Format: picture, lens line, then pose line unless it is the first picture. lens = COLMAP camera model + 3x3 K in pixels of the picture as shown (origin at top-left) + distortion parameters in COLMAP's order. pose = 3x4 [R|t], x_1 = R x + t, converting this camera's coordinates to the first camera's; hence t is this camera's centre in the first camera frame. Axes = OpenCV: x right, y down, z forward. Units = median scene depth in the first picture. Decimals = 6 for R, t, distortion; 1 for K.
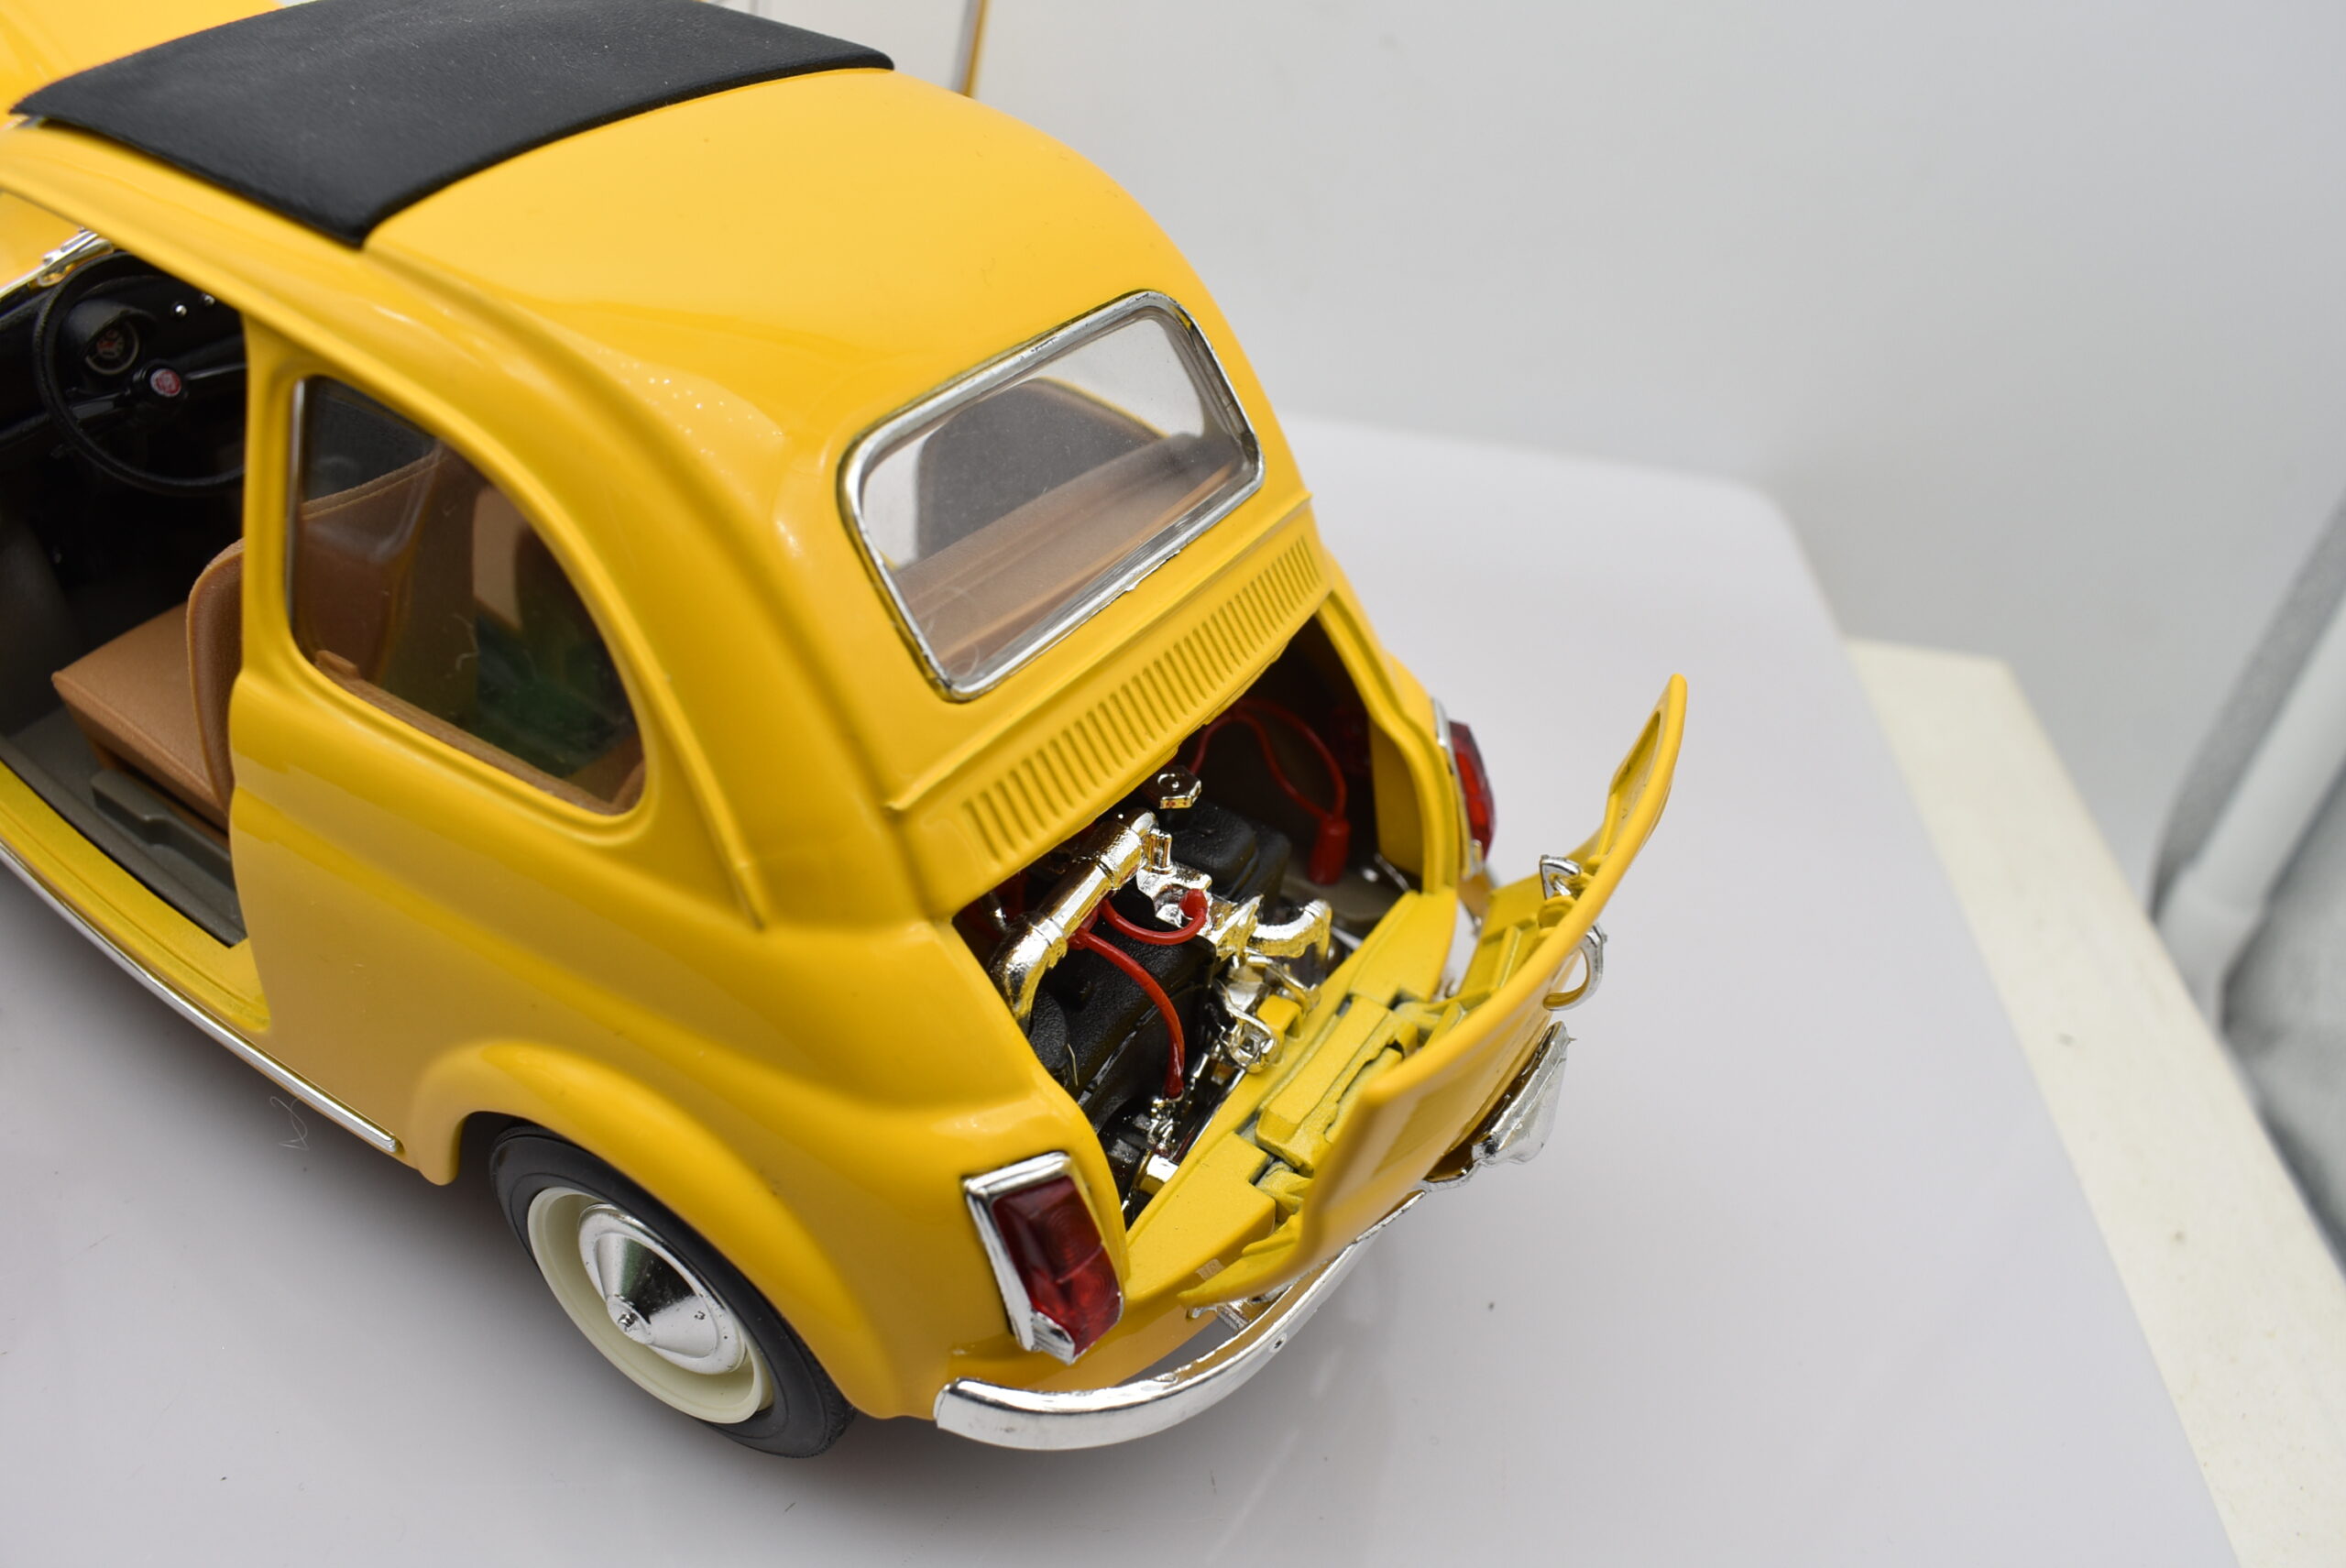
lens RADIAL K [[1810.9, 0, 1166.9], [0, 1810.9, 743.5], [0, 0, 1]] dist [-0.103526, 0.004786]
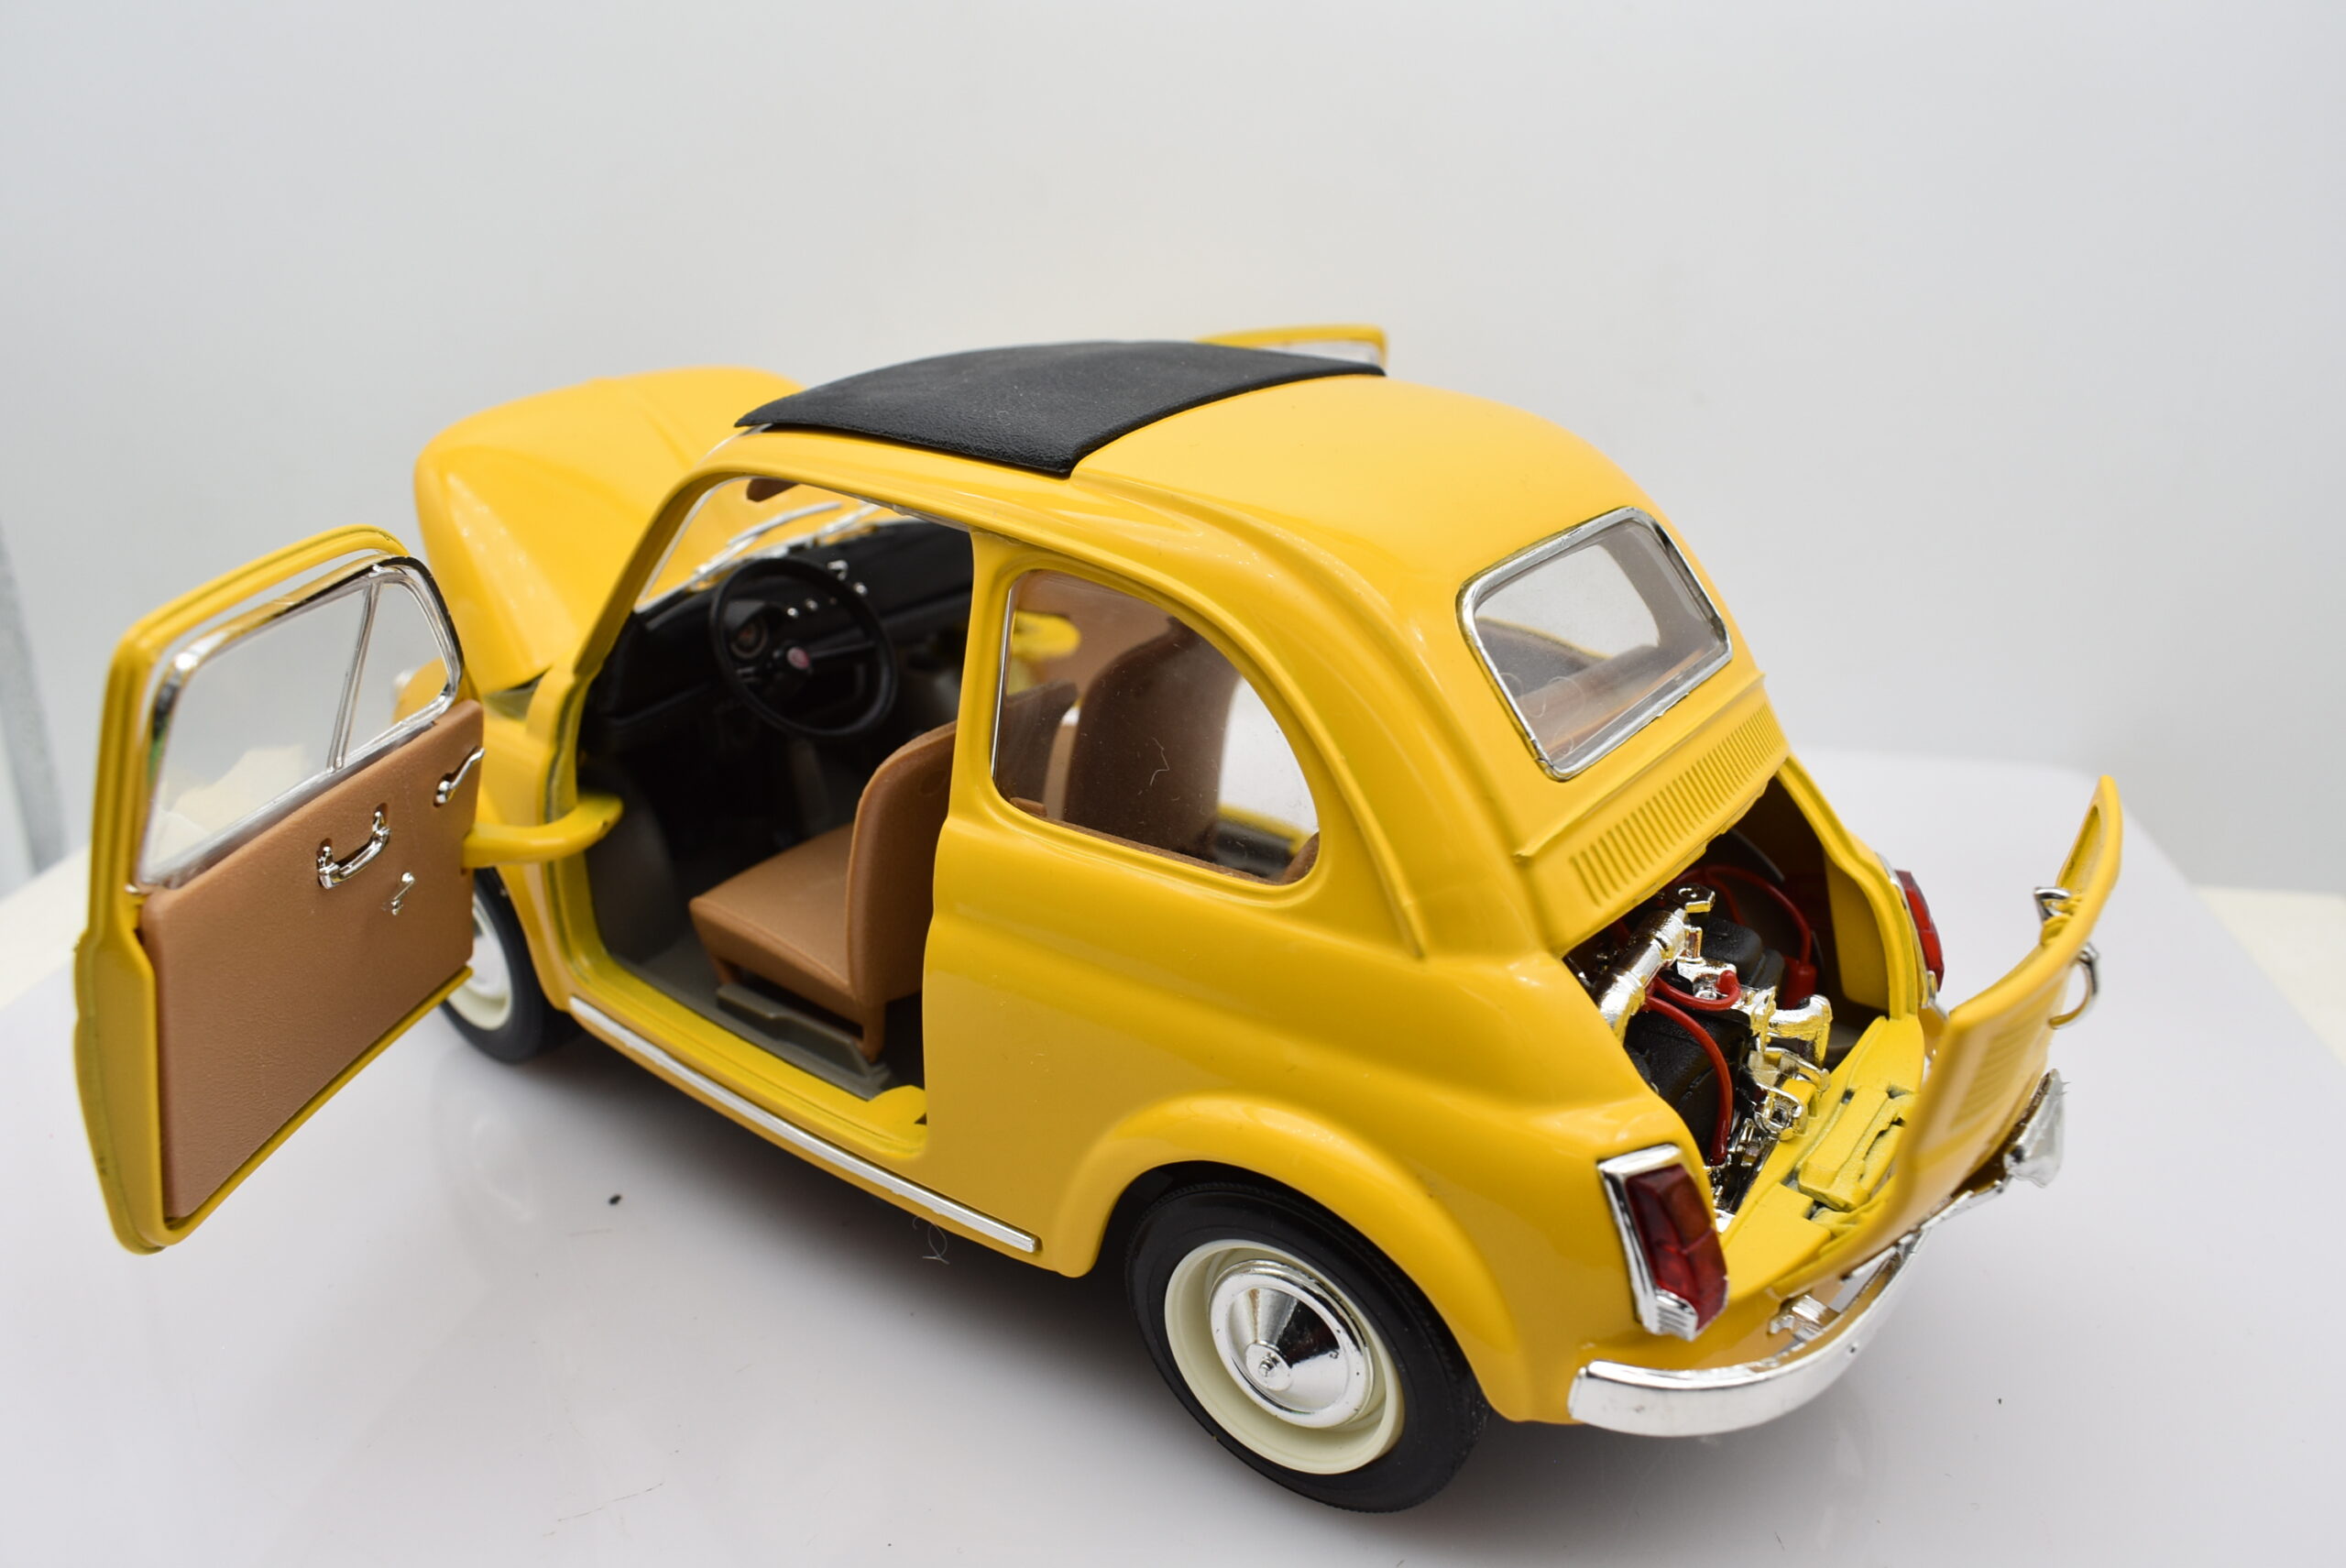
lens RADIAL K [[1810.9, 0, 1166.9], [0, 1810.9, 743.5], [0, 0, 1]] dist [-0.103526, 0.004786]
pose [[0.991299, -0.067253, -0.113149, -0.205264], [0.035127, 0.963609, -0.265000, 0.234515], [0.126853, 0.258719, 0.957587, -0.208598]]
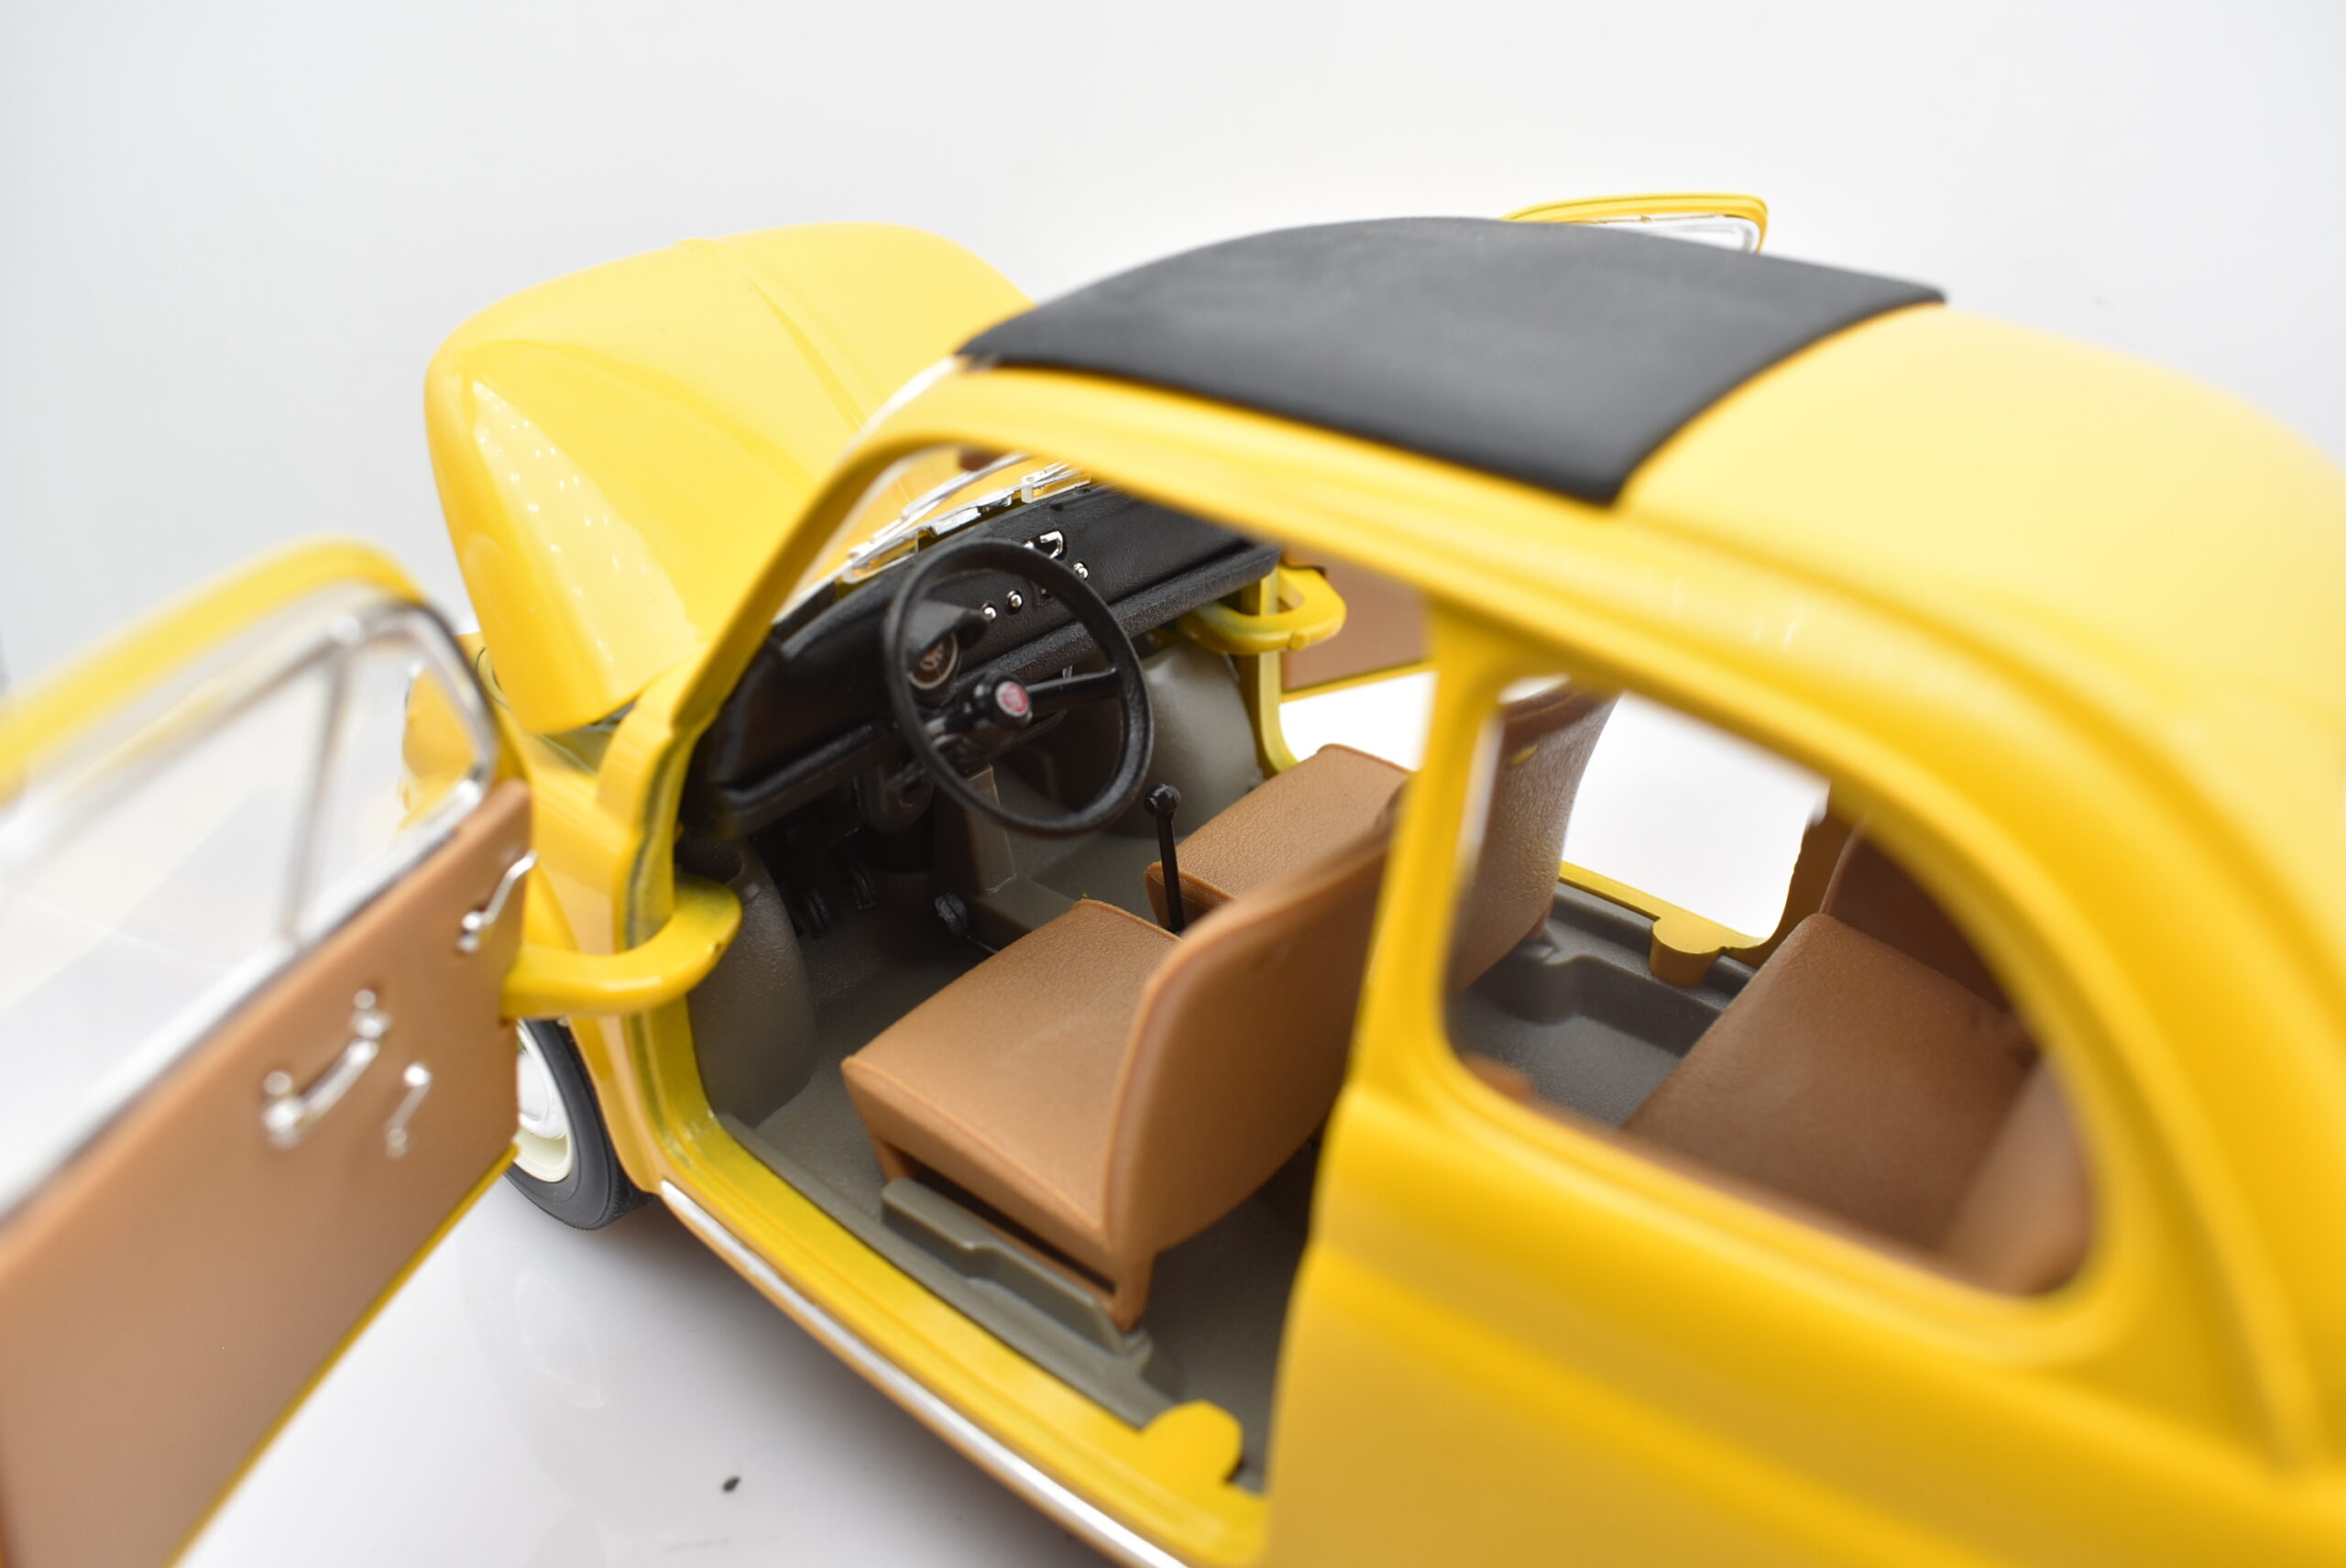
lens RADIAL K [[1810.9, 0, 1166.9], [0, 1810.9, 743.5], [0, 0, 1]] dist [-0.103526, 0.004786]
pose [[0.990981, -0.024699, -0.131704, -0.462412], [0.001990, 0.985469, -0.169842, -0.051230], [0.133985, 0.168049, 0.976631, 0.225082]]
